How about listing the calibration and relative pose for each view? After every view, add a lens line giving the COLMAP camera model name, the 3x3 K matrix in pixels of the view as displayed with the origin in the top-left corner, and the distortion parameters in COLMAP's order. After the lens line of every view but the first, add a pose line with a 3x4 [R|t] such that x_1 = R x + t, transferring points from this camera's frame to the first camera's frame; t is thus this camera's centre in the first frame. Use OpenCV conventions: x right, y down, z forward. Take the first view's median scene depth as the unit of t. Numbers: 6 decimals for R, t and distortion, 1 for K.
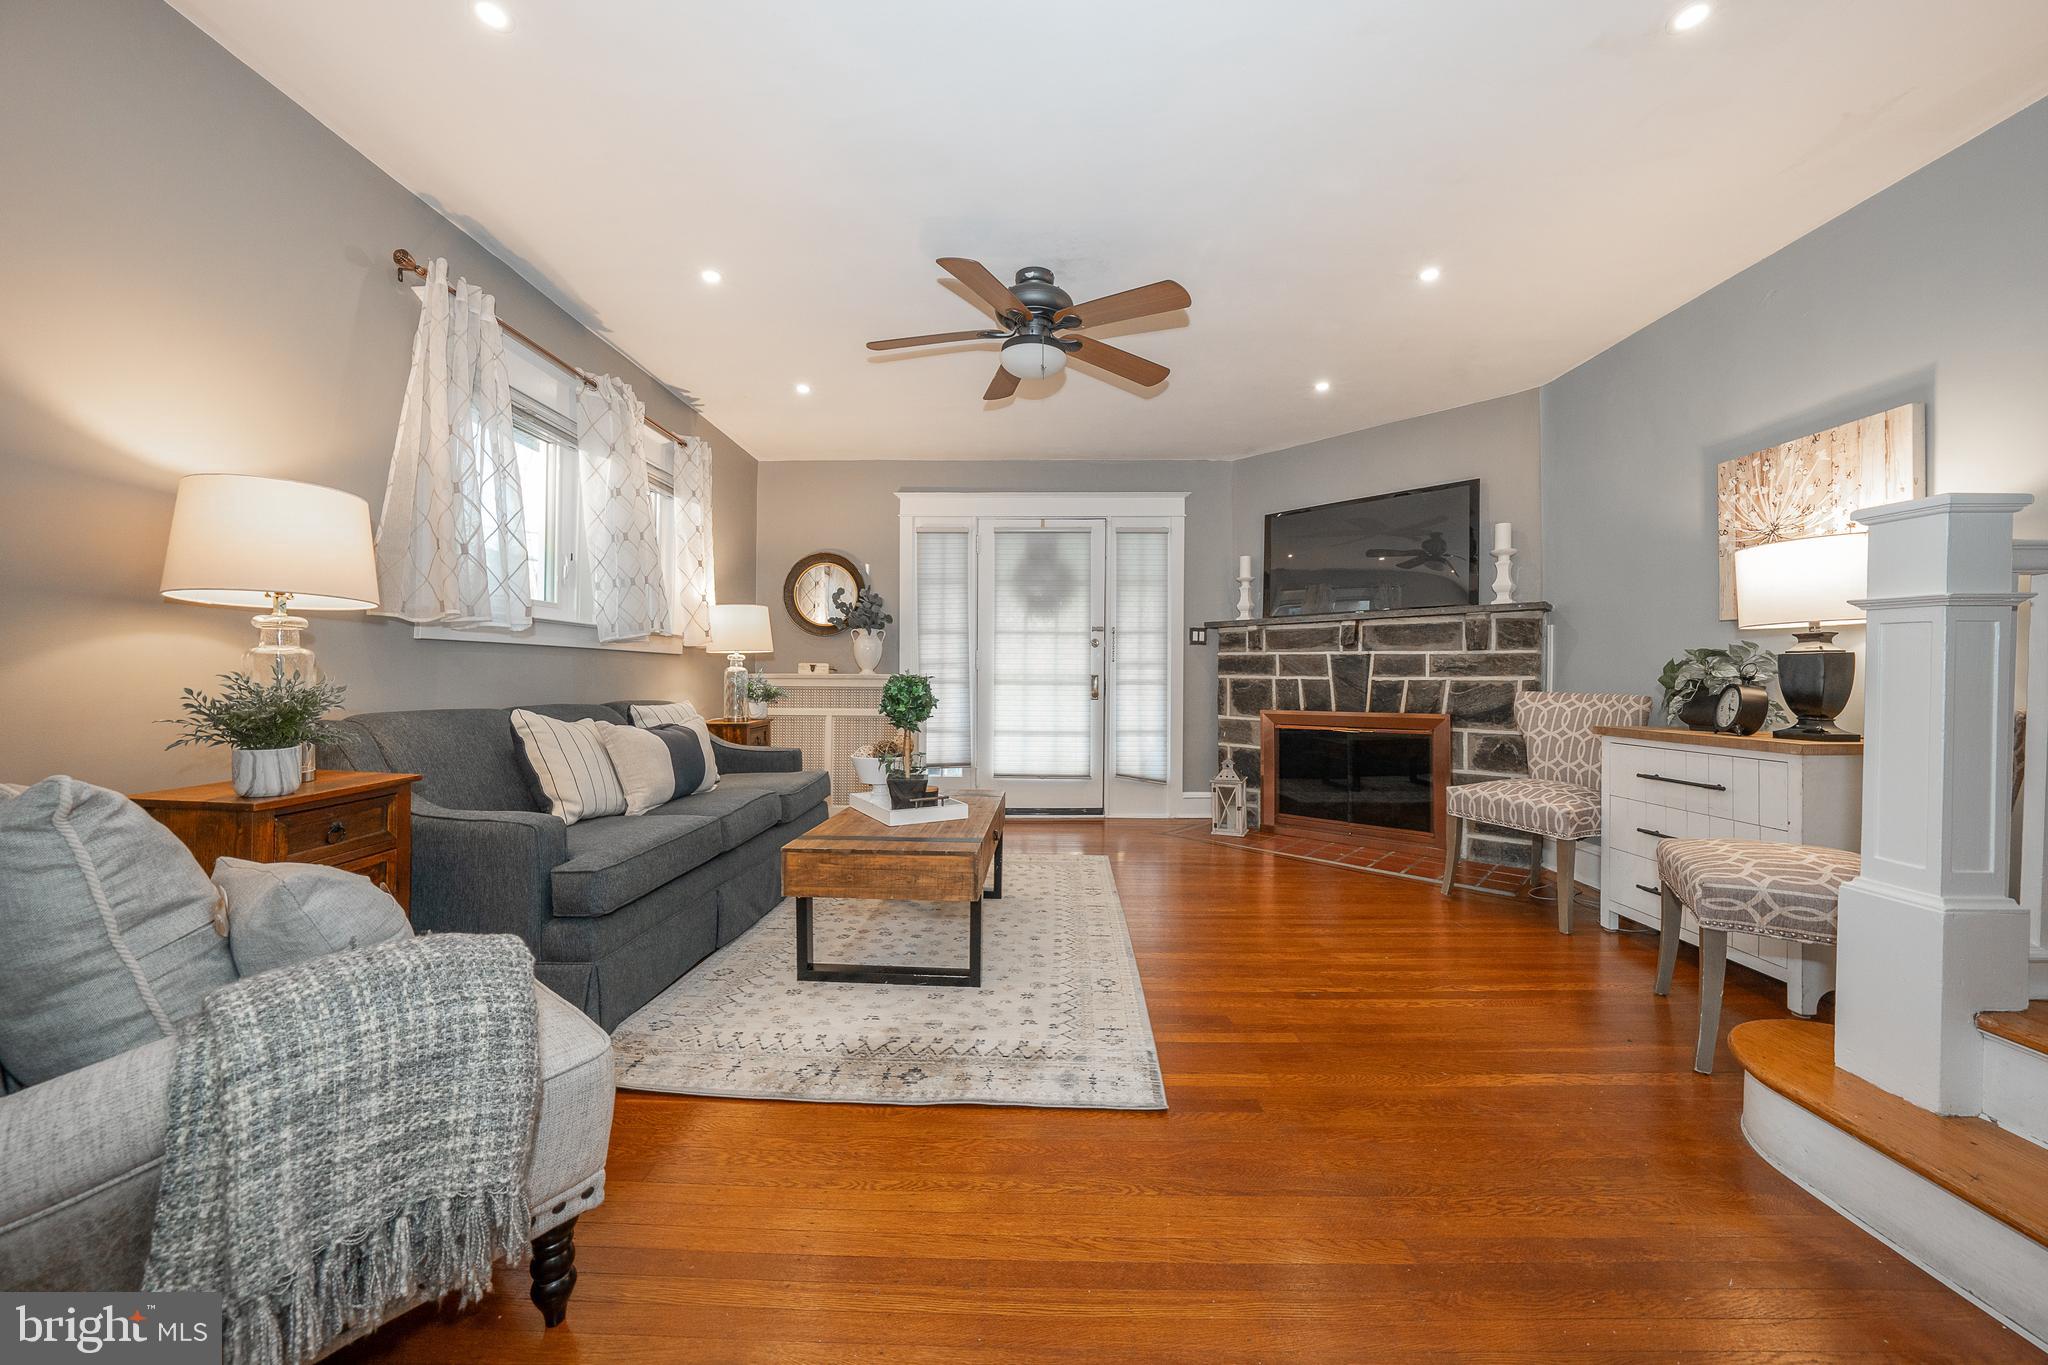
lens RADIAL K [[700.9, 0, 1033.9], [0, 700.9, 674.8], [0, 0, 1]] dist [-0.021986, 0.003349]
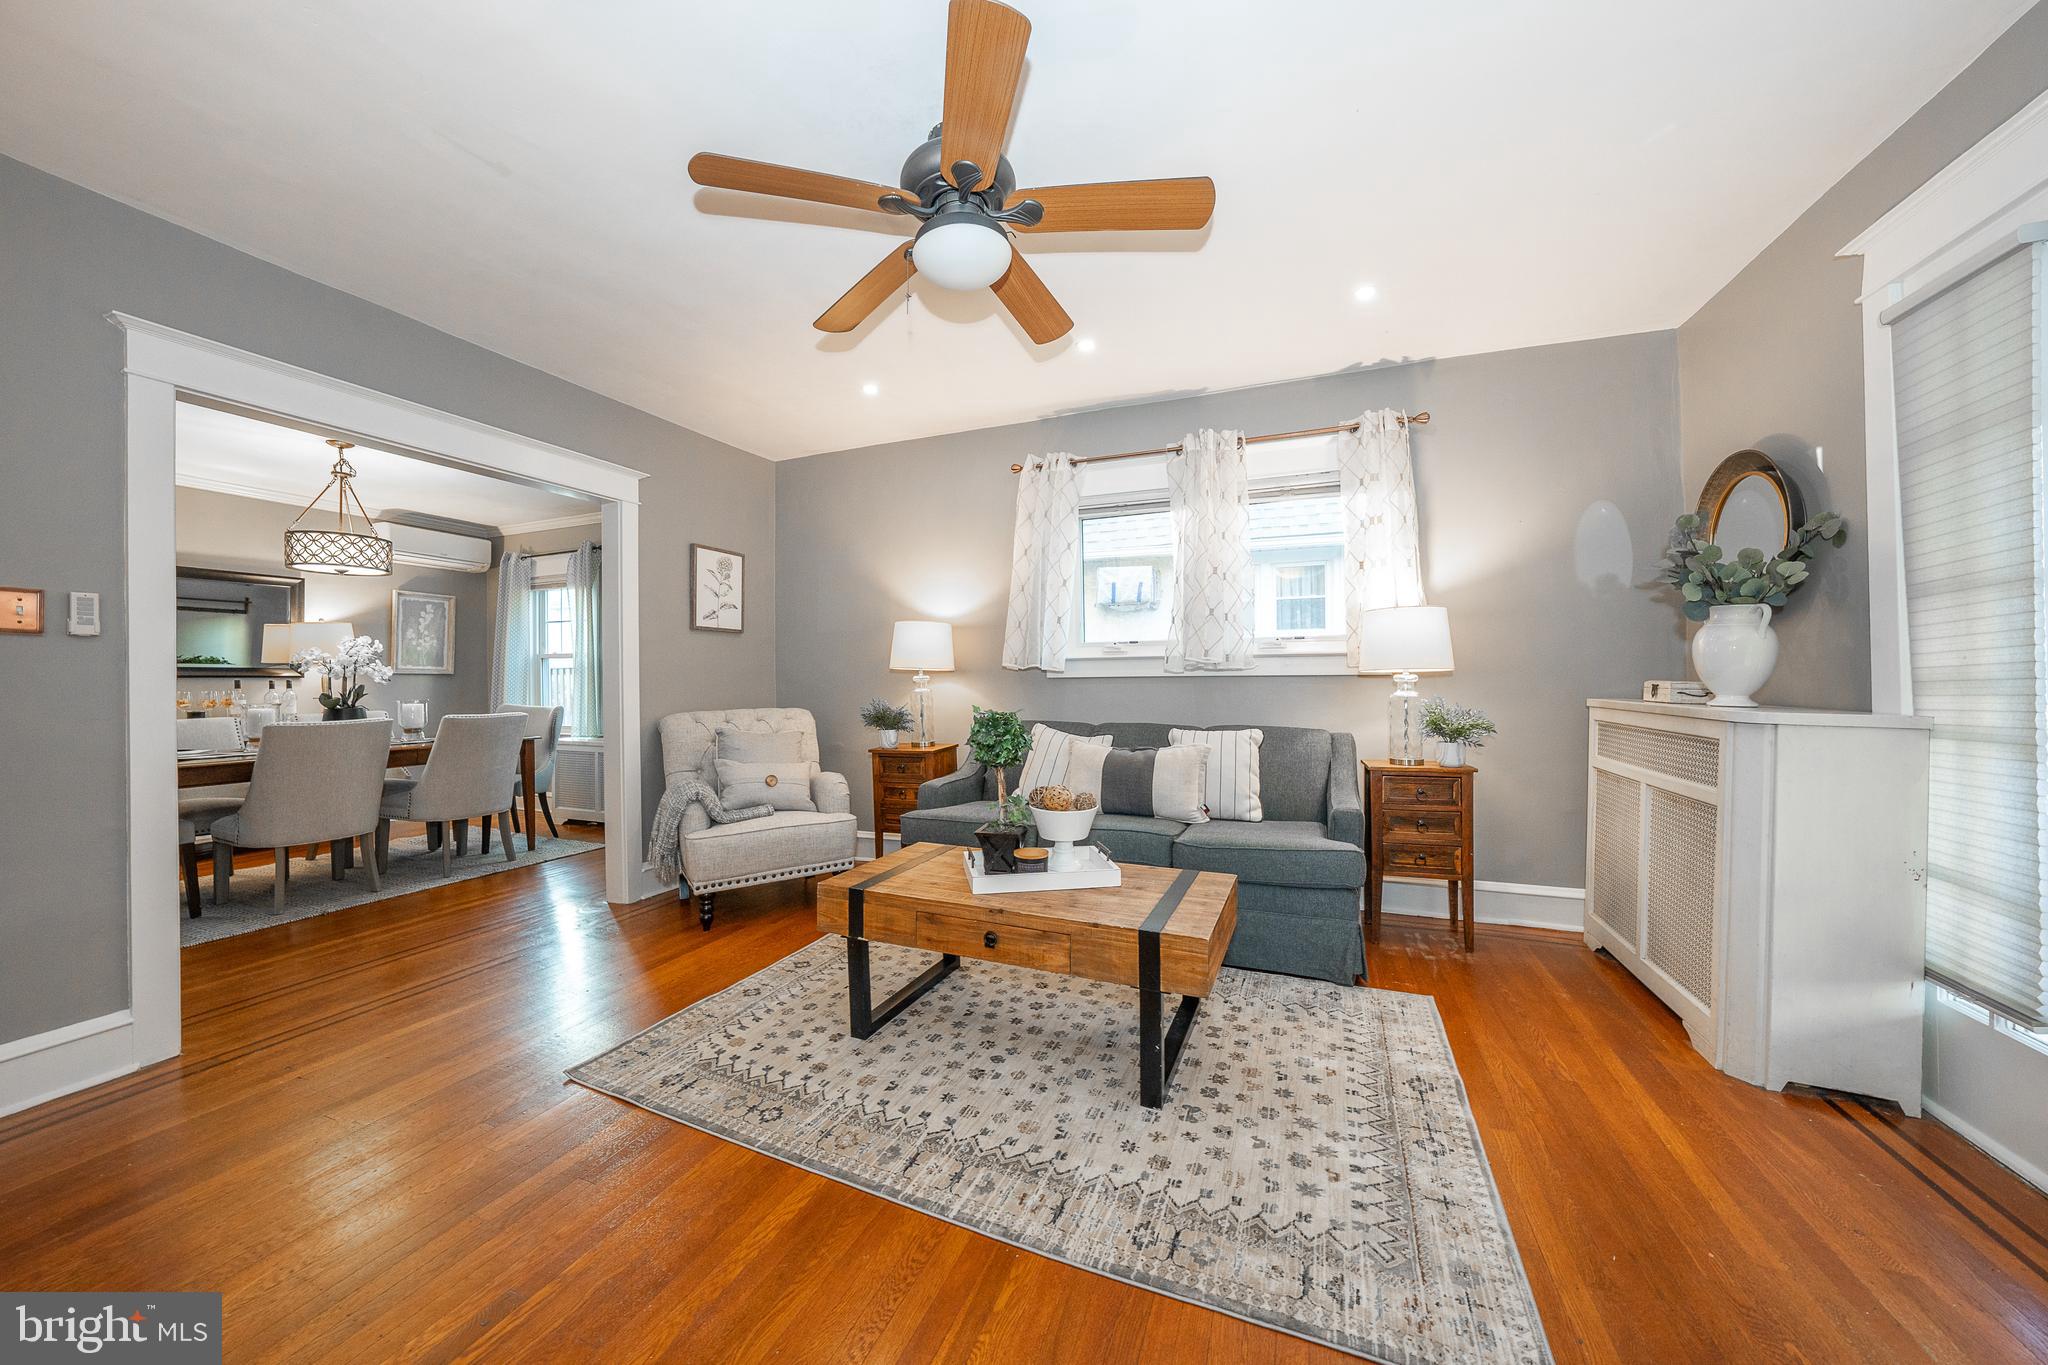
lens RADIAL K [[700.9, 0, 1017.3], [0, 700.9, 680.9], [0, 0, 1]] dist [-0.021986, 0.003349]
pose [[-0.370451, -0.000625, -0.928852, 0.585841], [0.009933, 0.999940, -0.004634, -0.032008], [0.928799, -0.010943, -0.370423, 1.253885]]
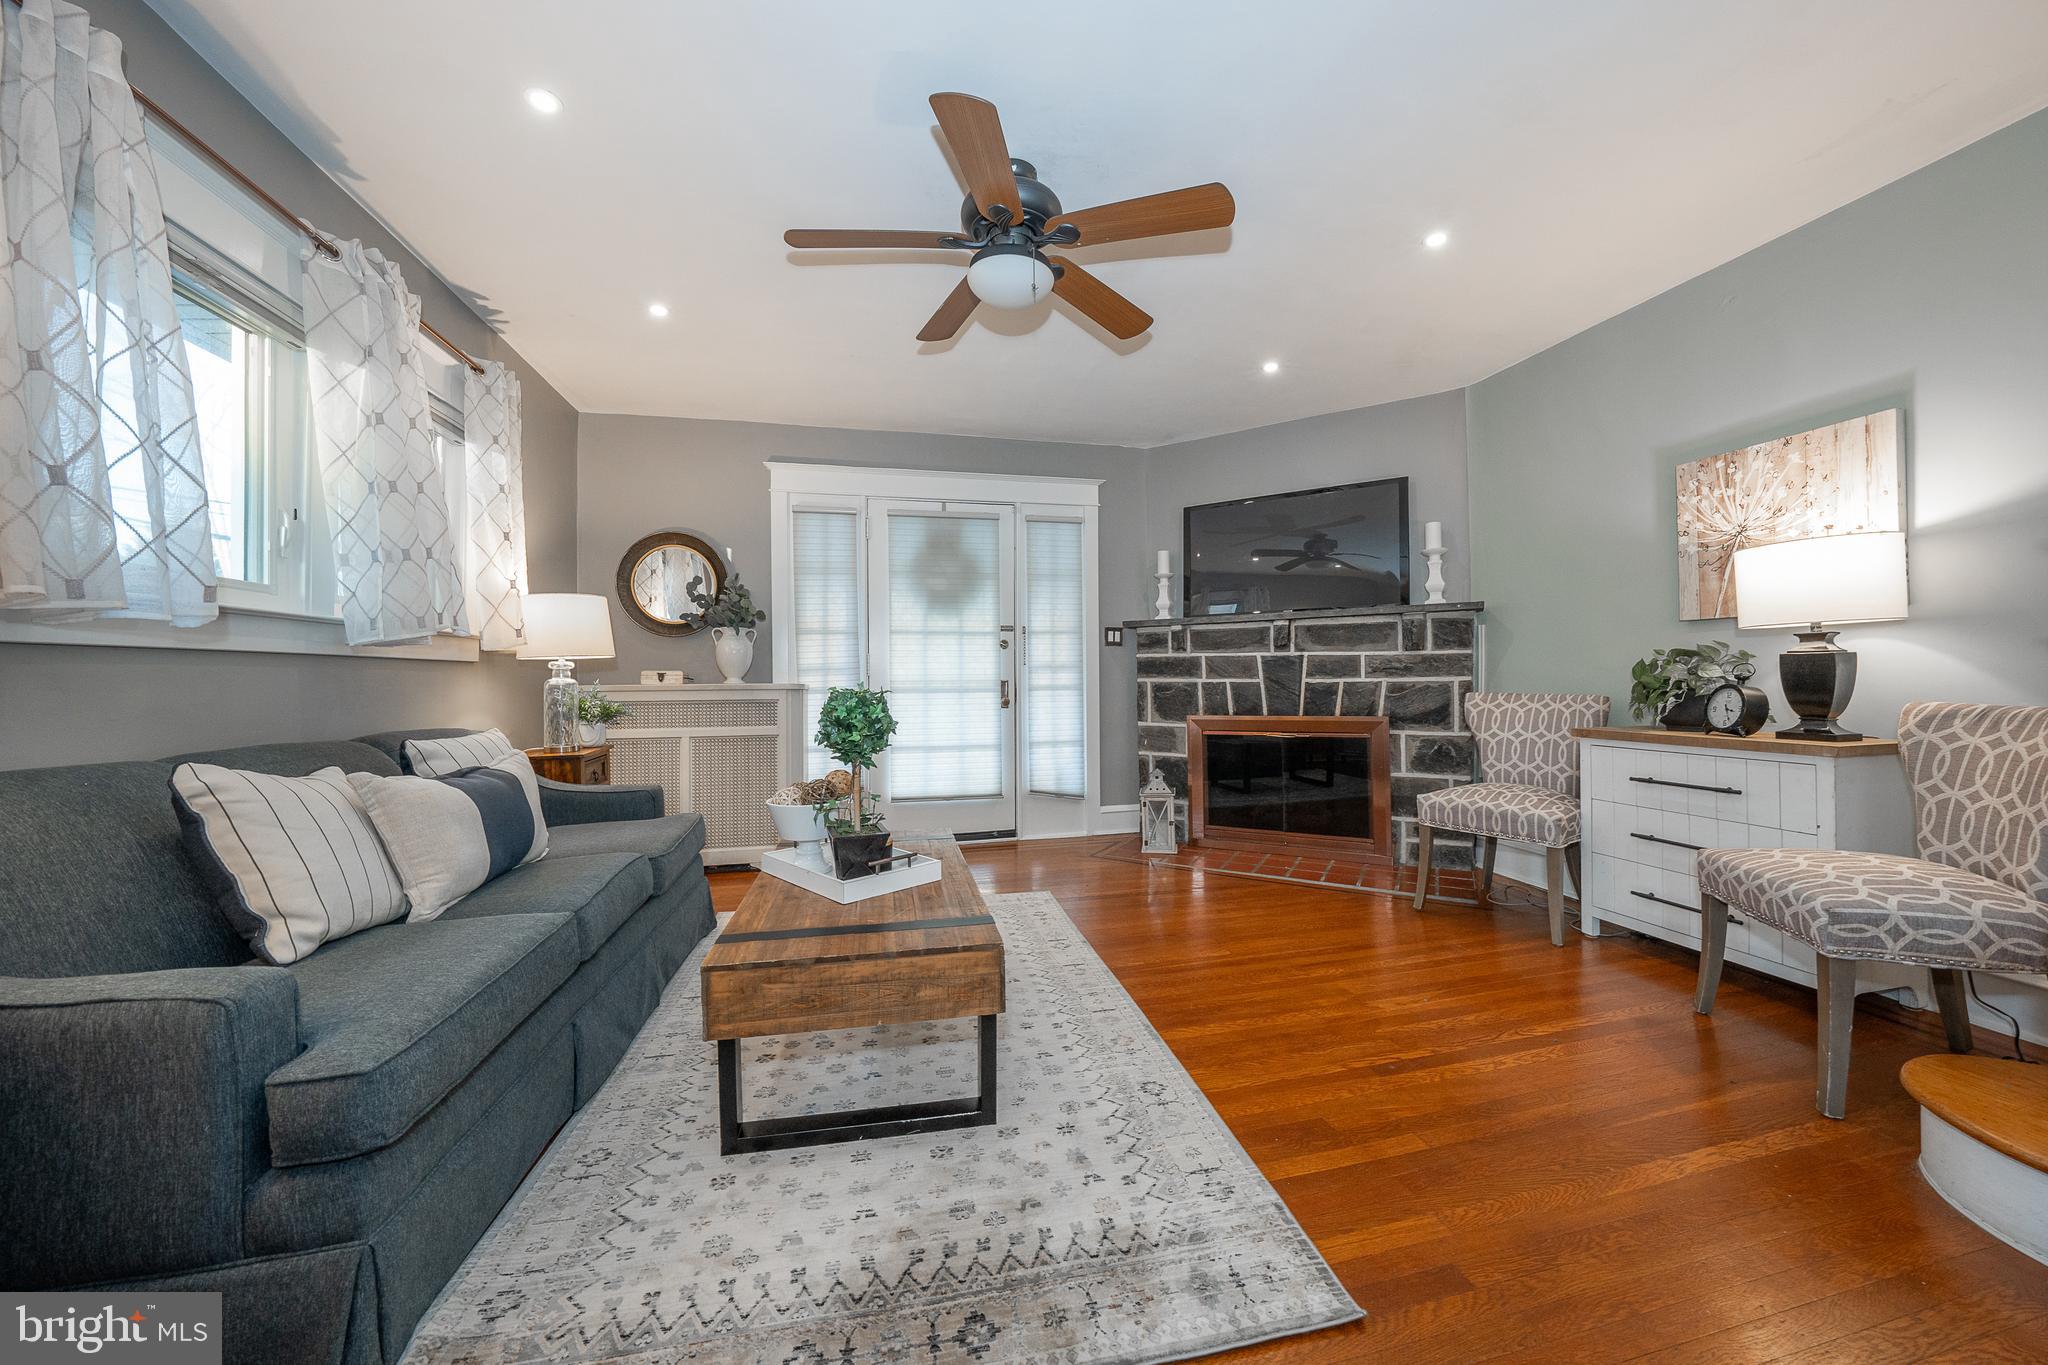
lens RADIAL K [[700.9, 0, 1032.8], [0, 700.9, 675.6], [0, 0, 1]] dist [-0.021986, 0.003349]
pose [[0.971711, -0.013319, 0.235798, -0.161308], [0.013317, 0.999910, 0.001604, -0.012098], [-0.235798, 0.001581, 0.971801, 0.232877]]
